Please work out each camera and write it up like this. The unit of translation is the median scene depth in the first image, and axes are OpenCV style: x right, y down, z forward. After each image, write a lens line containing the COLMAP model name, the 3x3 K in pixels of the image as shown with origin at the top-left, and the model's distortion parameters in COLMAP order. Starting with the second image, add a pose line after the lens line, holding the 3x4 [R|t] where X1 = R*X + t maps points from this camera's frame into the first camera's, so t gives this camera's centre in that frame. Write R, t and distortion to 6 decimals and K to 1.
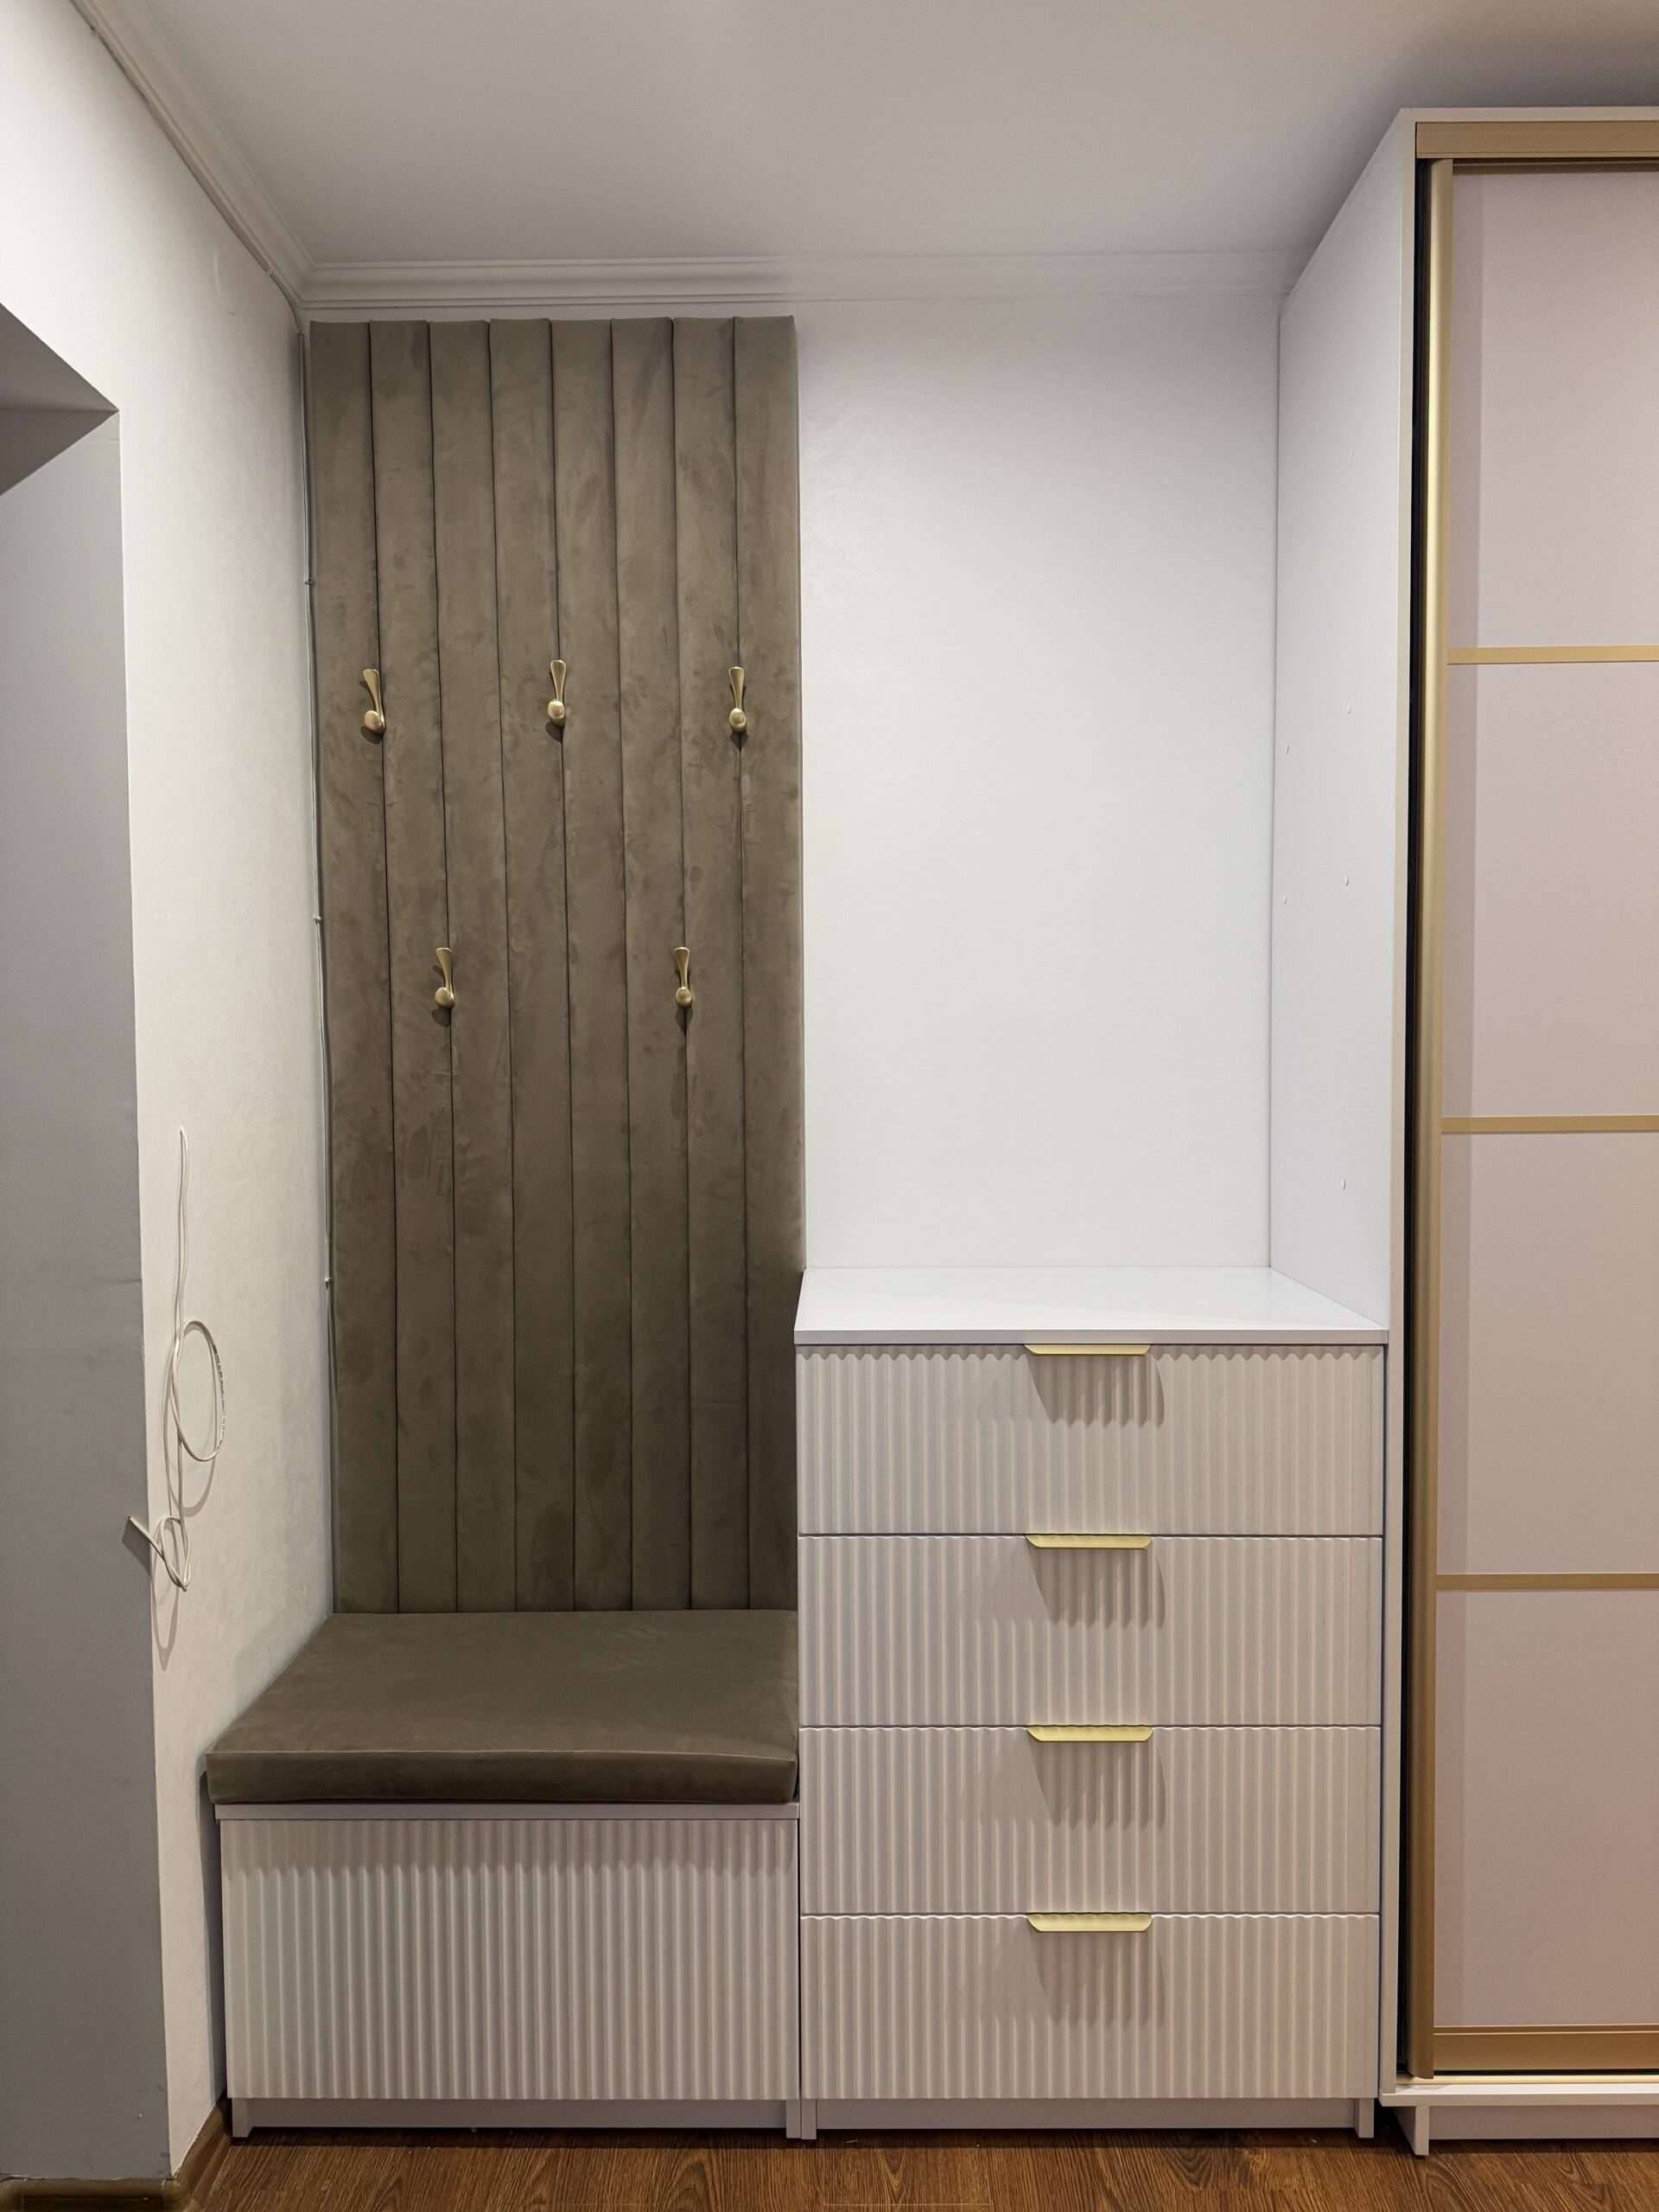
lens RADIAL K [[1566.6, 0, 829.5], [0, 1566.6, 1106.0], [0, 0, 1]] dist [0.097671, -0.114272]
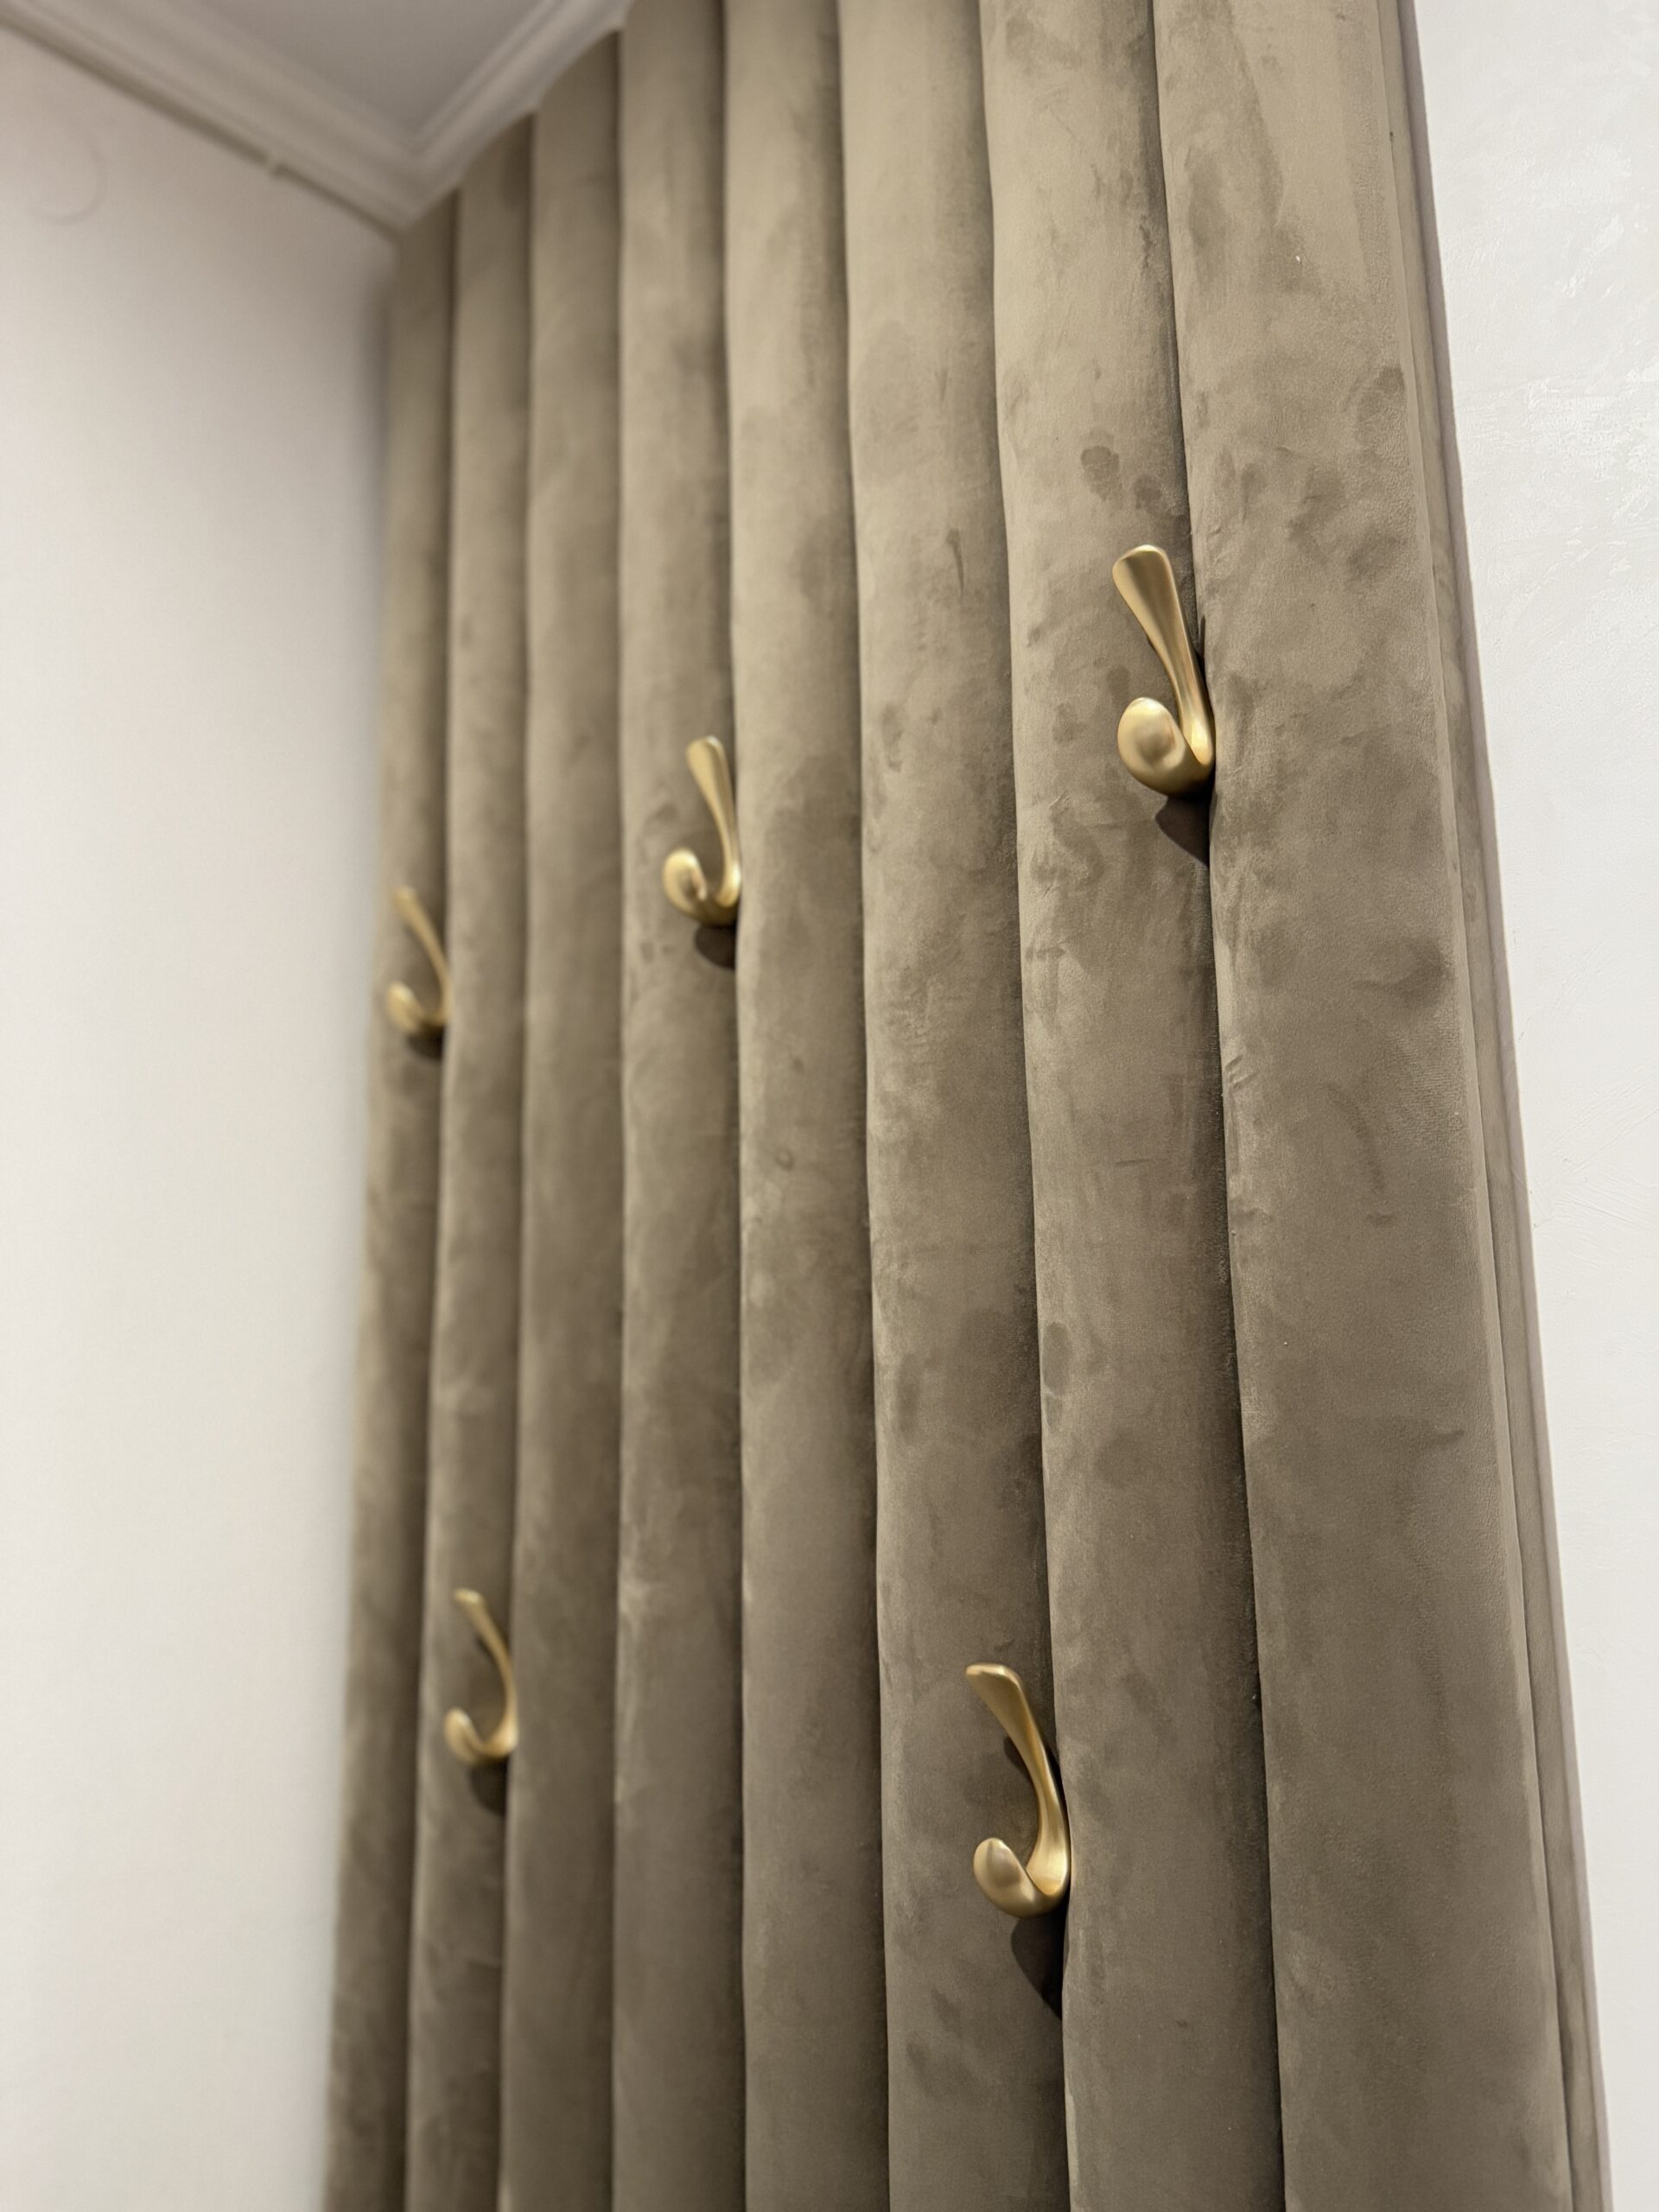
lens RADIAL K [[1531.5, 0, 829.5], [0, 1531.5, 1106.0], [0, 0, 1]] dist [0.119894, -0.178576]
pose [[0.720871, -0.128491, -0.681054, 0.065899], [-0.027477, 0.976593, -0.213333, -0.135639], [0.692524, 0.172499, 0.700467, 0.807716]]
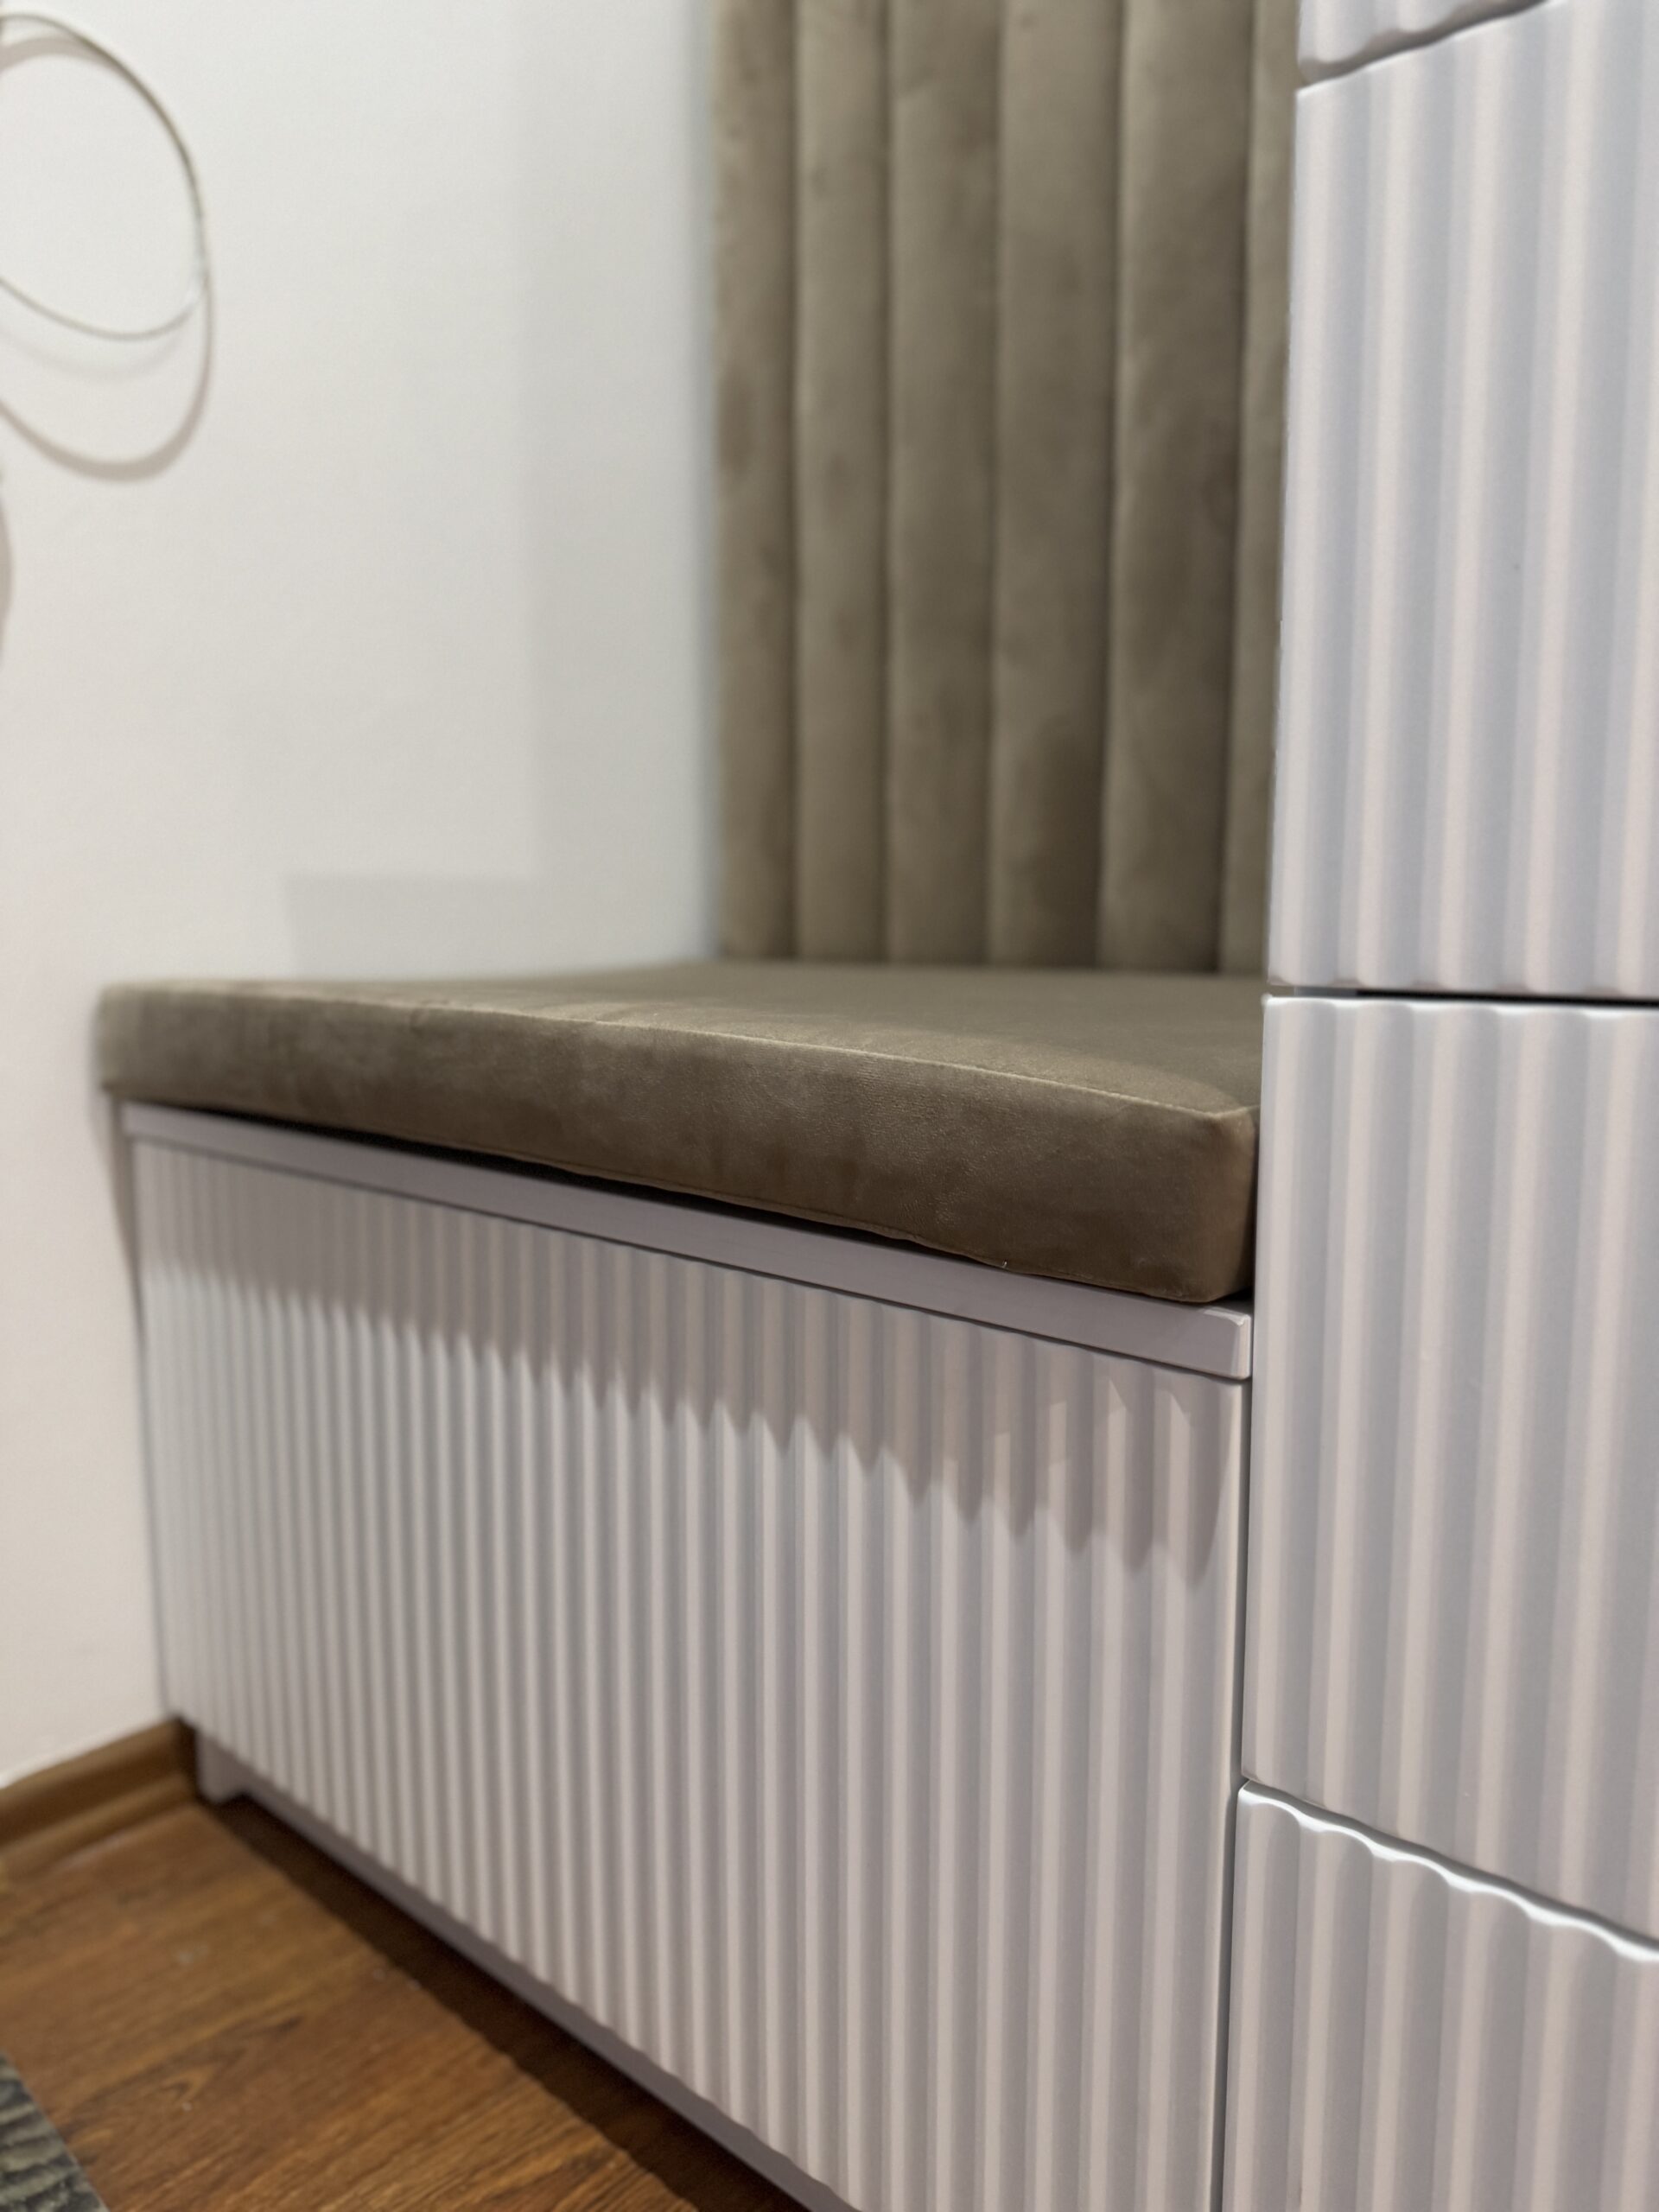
lens RADIAL K [[1586.8, 0, 829.5], [0, 1586.8, 1106.0], [0, 0, 1]] dist [0.059941, -0.069175]
pose [[0.743851, 0.090340, -0.662212, 0.073551], [-0.030064, 0.994342, 0.101880, 0.326714], [0.667669, -0.055875, 0.742358, 0.667891]]
